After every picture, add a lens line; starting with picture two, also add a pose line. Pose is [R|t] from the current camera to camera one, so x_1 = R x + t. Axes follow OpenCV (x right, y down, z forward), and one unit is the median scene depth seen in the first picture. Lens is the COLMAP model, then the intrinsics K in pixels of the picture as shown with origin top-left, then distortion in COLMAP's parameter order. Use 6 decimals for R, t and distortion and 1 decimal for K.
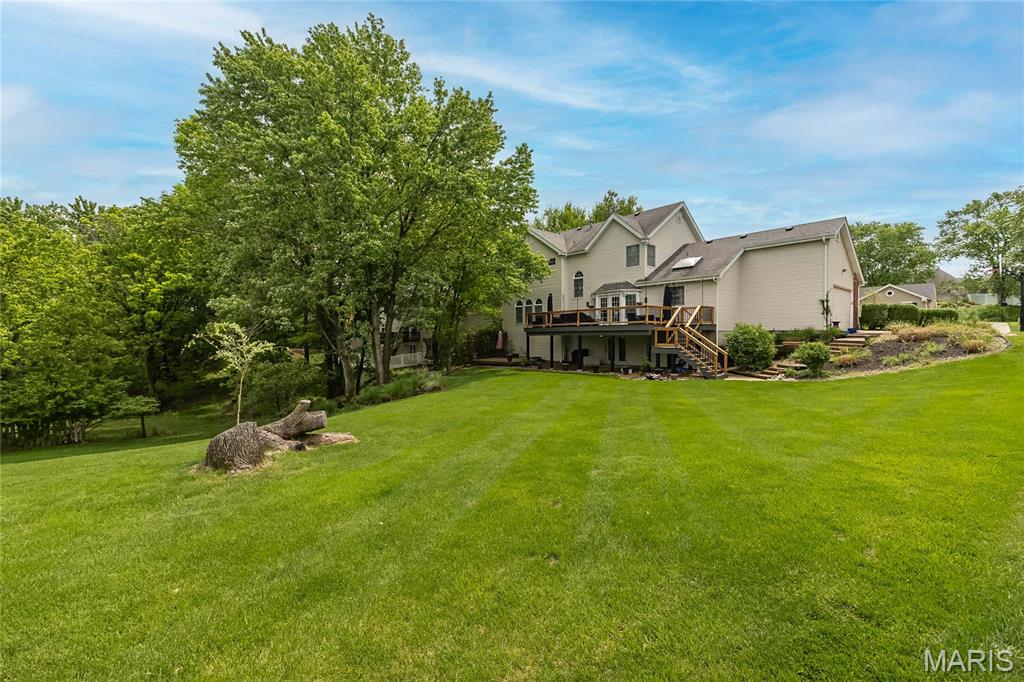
lens RADIAL K [[414.0, 0, 507.4], [0, 414.0, 336.1], [0, 0, 1]] dist [-0.002286, 0.000037]
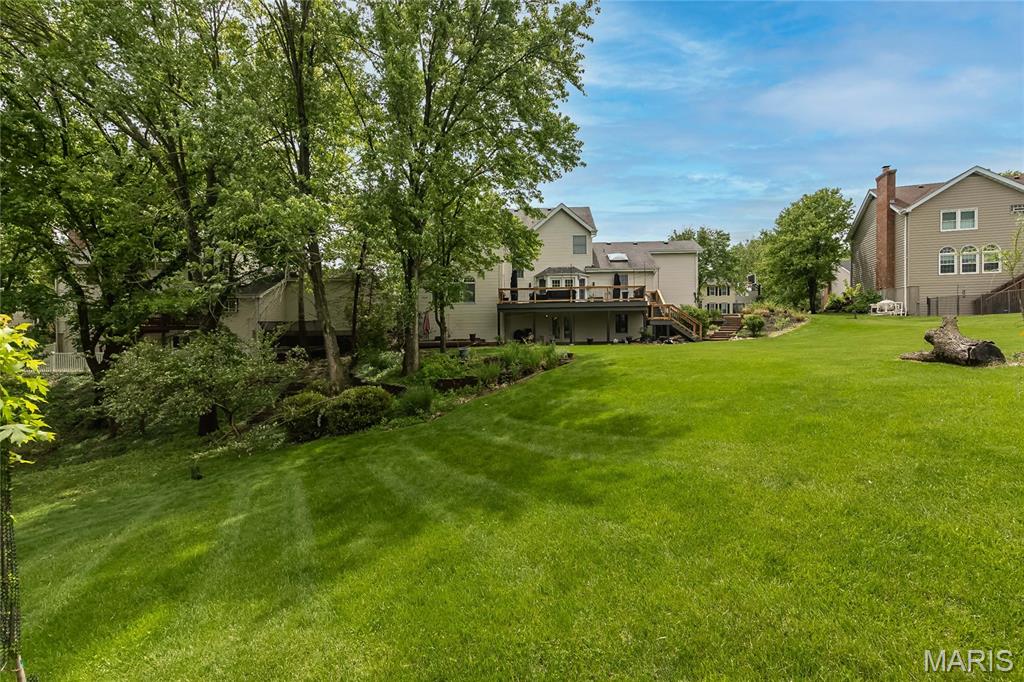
lens RADIAL K [[414.0, 0, 507.4], [0, 414.0, 336.1], [0, 0, 1]] dist [-0.002286, 0.000037]
pose [[0.698780, -0.001781, 0.715335, -0.604909], [0.011239, 0.999901, -0.008489, 0.059248], [-0.715248, 0.013972, 0.698731, 0.328962]]
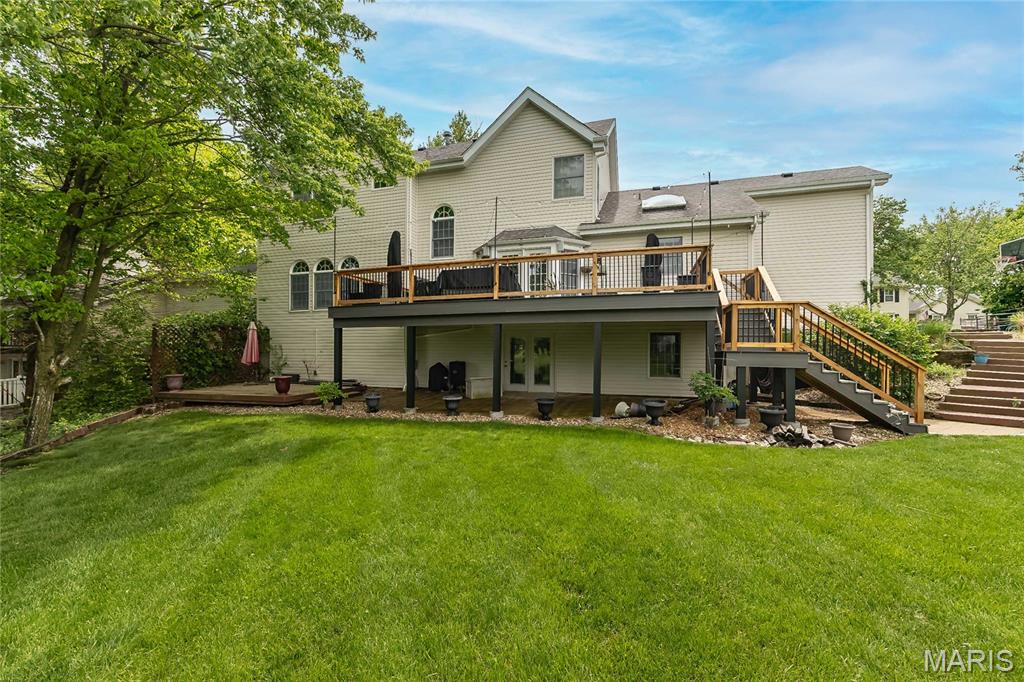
lens RADIAL K [[414.0, 0, 507.4], [0, 414.0, 336.1], [0, 0, 1]] dist [-0.002286, 0.000037]
pose [[0.847833, 0.027665, 0.529541, -0.023551], [-0.006091, 0.999080, -0.042442, 0.022543], [-0.530228, 0.032758, 0.847222, 0.573815]]
